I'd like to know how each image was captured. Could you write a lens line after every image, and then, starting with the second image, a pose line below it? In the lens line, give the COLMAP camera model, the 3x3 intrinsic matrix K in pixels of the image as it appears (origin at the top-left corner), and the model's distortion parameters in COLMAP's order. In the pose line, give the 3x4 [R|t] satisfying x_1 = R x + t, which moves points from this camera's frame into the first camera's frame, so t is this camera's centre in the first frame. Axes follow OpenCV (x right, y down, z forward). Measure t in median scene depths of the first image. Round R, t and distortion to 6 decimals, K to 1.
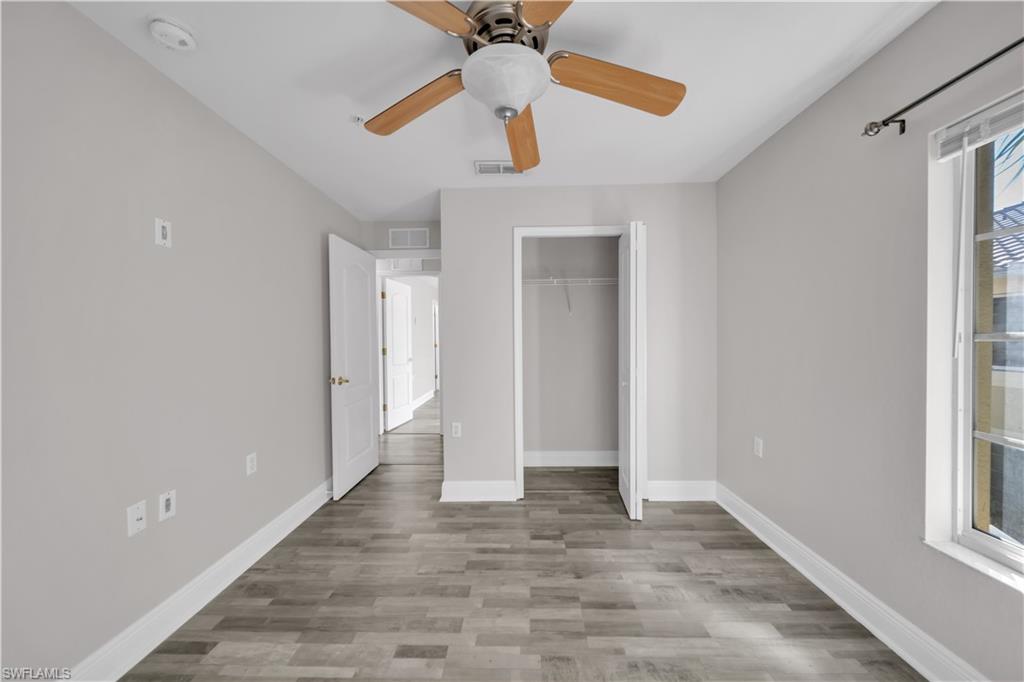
lens RADIAL K [[353.3, 0, 511.0], [0, 353.3, 337.7], [0, 0, 1]] dist [0.001295, -0.001010]
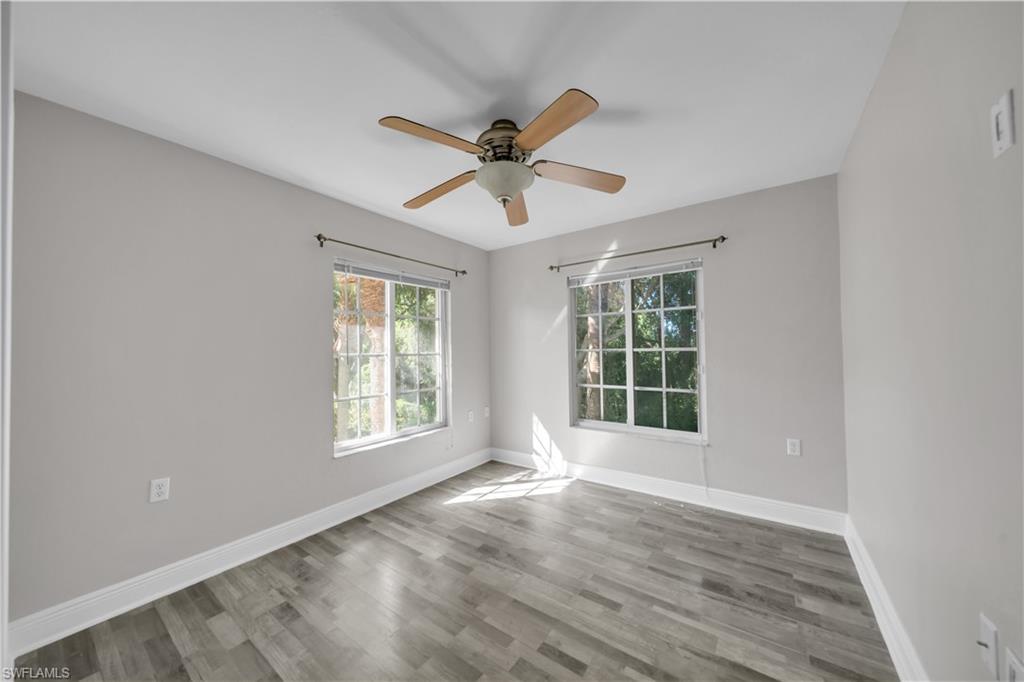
lens RADIAL K [[353.3, 0, 511.9], [0, 353.3, 343.1], [0, 0, 1]] dist [0.001295, -0.001010]
pose [[-0.826706, 0.033902, 0.561611, -0.640934], [0.023015, 0.999385, -0.026450, 0.004353], [-0.562163, -0.008941, -0.826978, 1.679890]]
